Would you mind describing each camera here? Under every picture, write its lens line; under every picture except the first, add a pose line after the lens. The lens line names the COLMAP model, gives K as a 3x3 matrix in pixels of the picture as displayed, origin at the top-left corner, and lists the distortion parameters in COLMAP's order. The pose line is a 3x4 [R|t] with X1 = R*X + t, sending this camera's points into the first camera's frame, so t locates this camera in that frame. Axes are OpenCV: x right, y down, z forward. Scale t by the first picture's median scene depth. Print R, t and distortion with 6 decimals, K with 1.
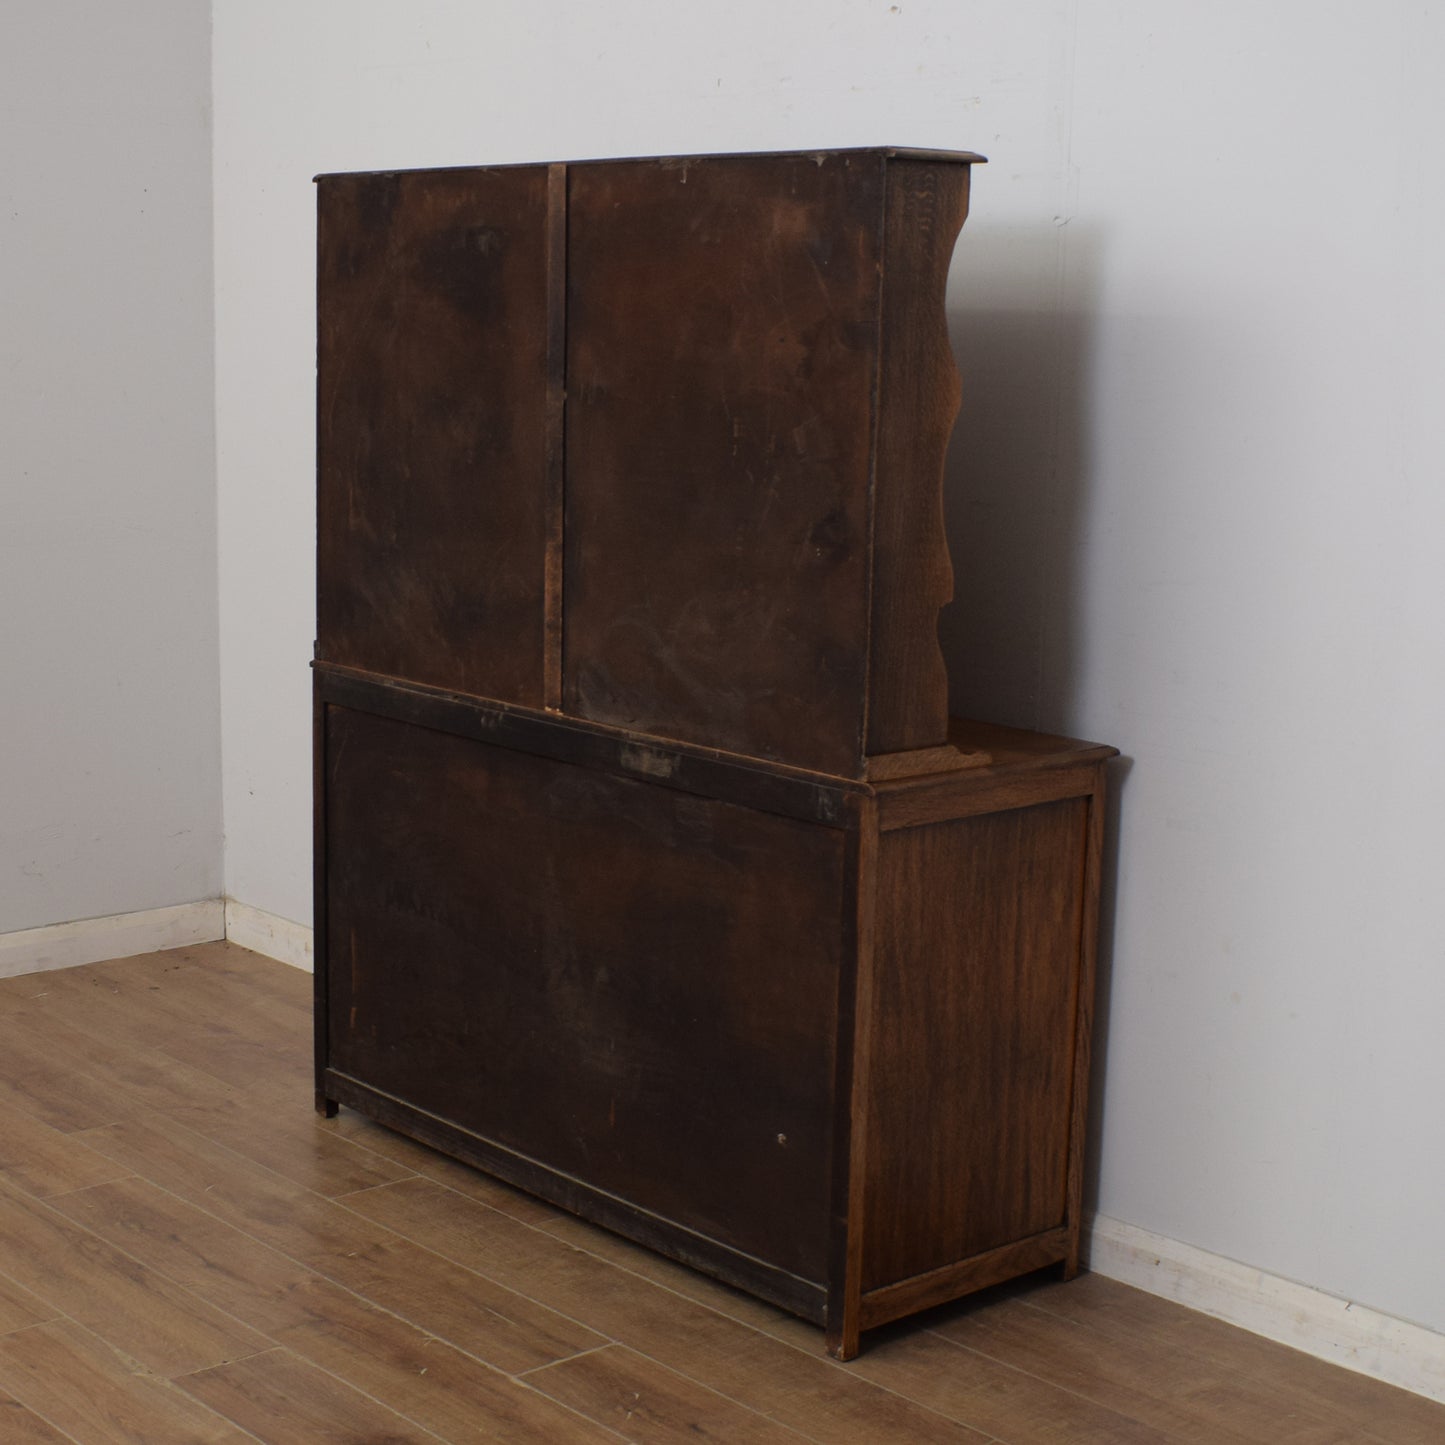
lens RADIAL K [[2502.6, 0, 588.5], [0, 2502.6, 769.6], [0, 0, 1]] dist [-0.100326, -0.004434]
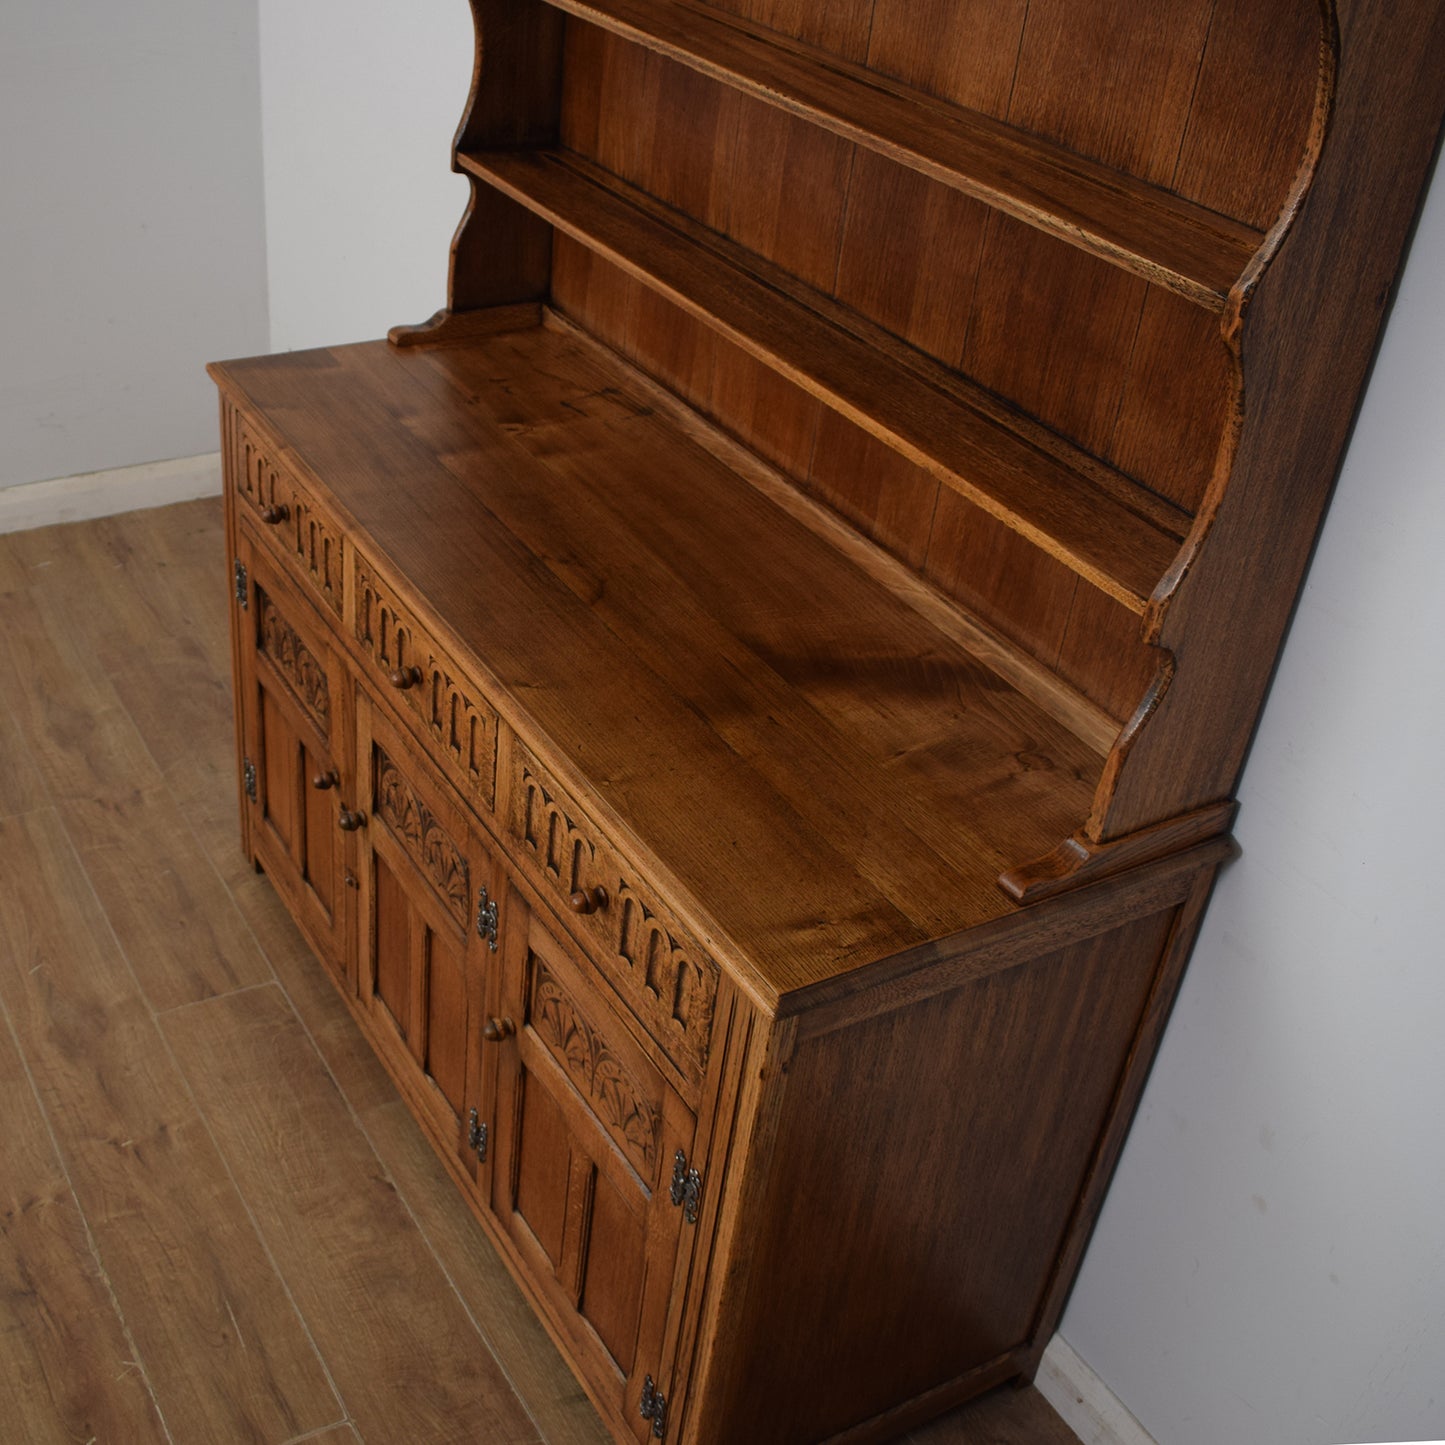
lens RADIAL K [[1755.4, 0, 548.6], [0, 1755.4, 721.8], [0, 0, 1]] dist [-0.104021, 0.021955]
pose [[0.976401, 0.151437, -0.153975, 0.120335], [-0.080611, 0.916985, 0.390692, -0.188389], [0.200358, -0.369060, 0.907552, 0.570436]]
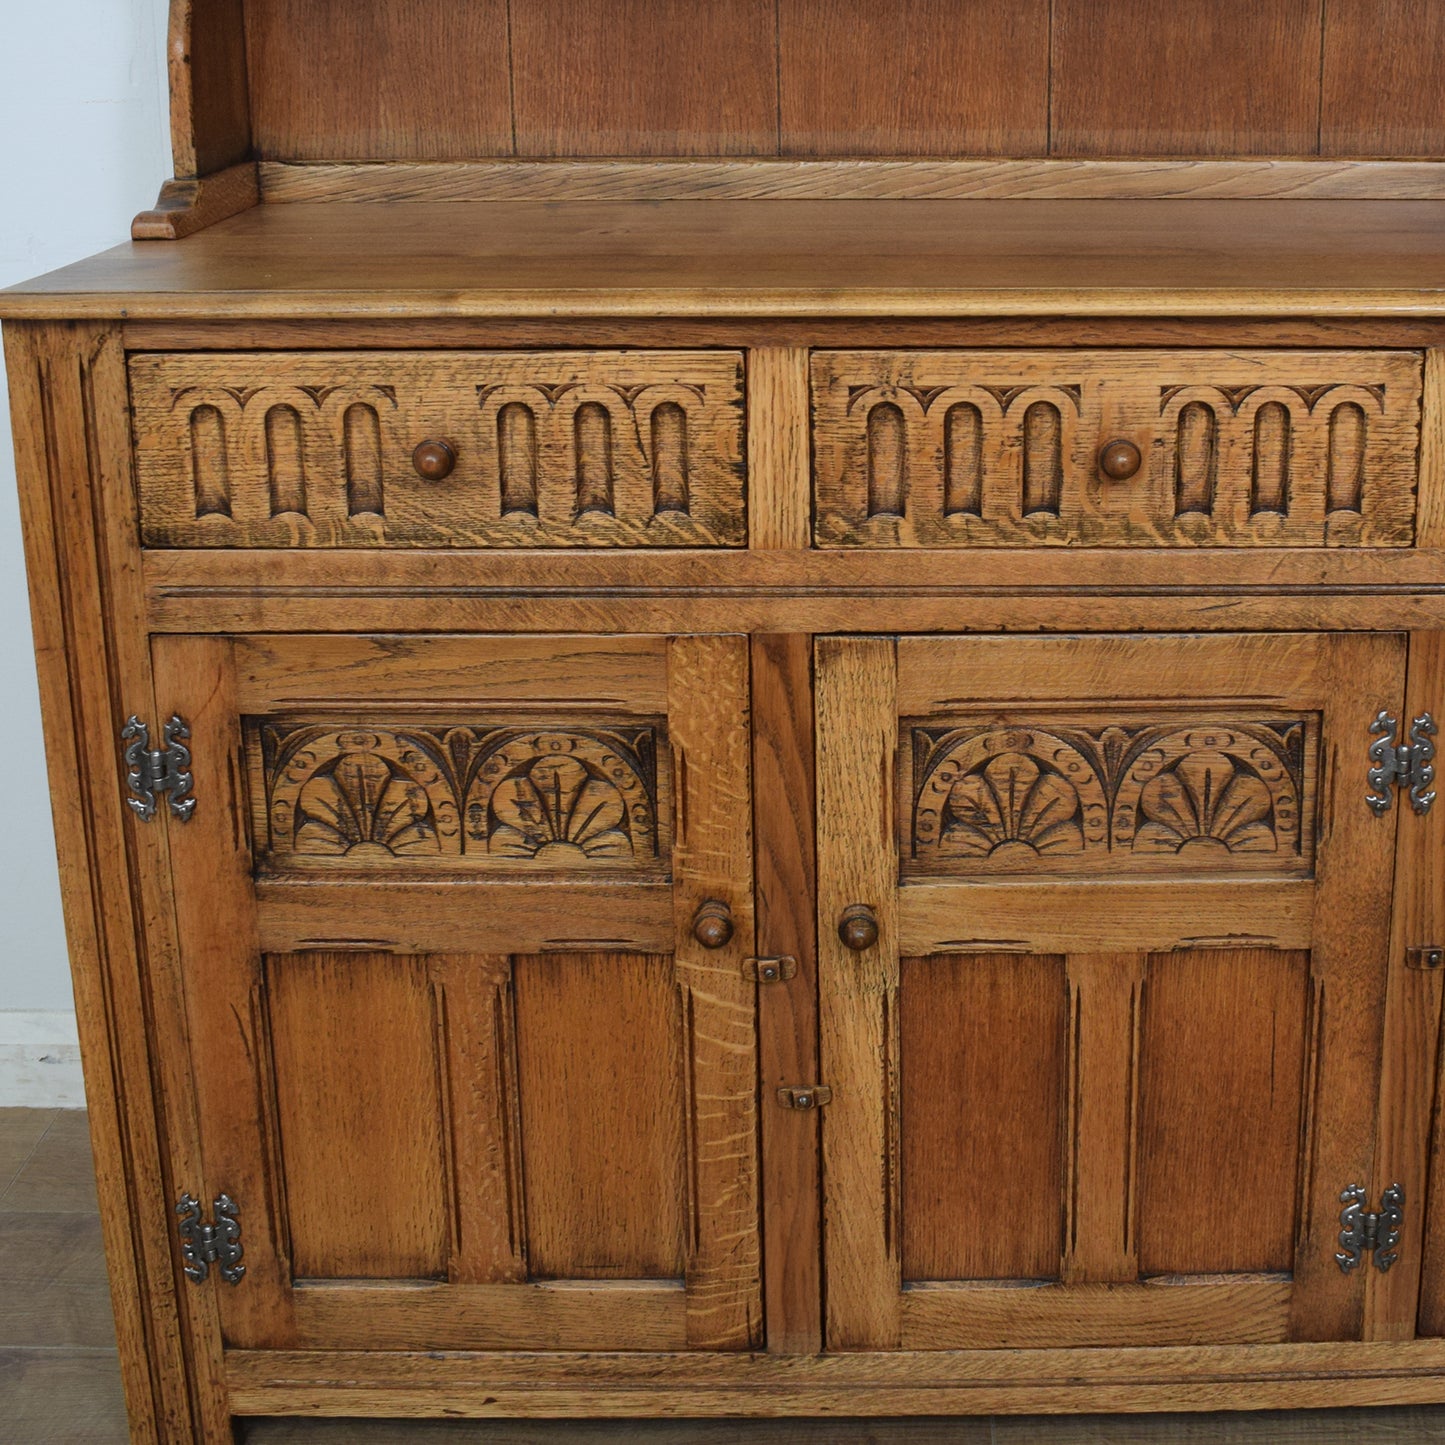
lens RADIAL K [[2205.5, 0, 914.0], [0, 2205.5, 520.8], [0, 0, 1]] dist [-0.087302, -0.016291]
pose [[0.625499, -0.210134, 0.751395, -0.296835], [0.156346, 0.977273, 0.143152, -0.041187], [-0.764399, 0.027936, 0.644138, 0.831452]]
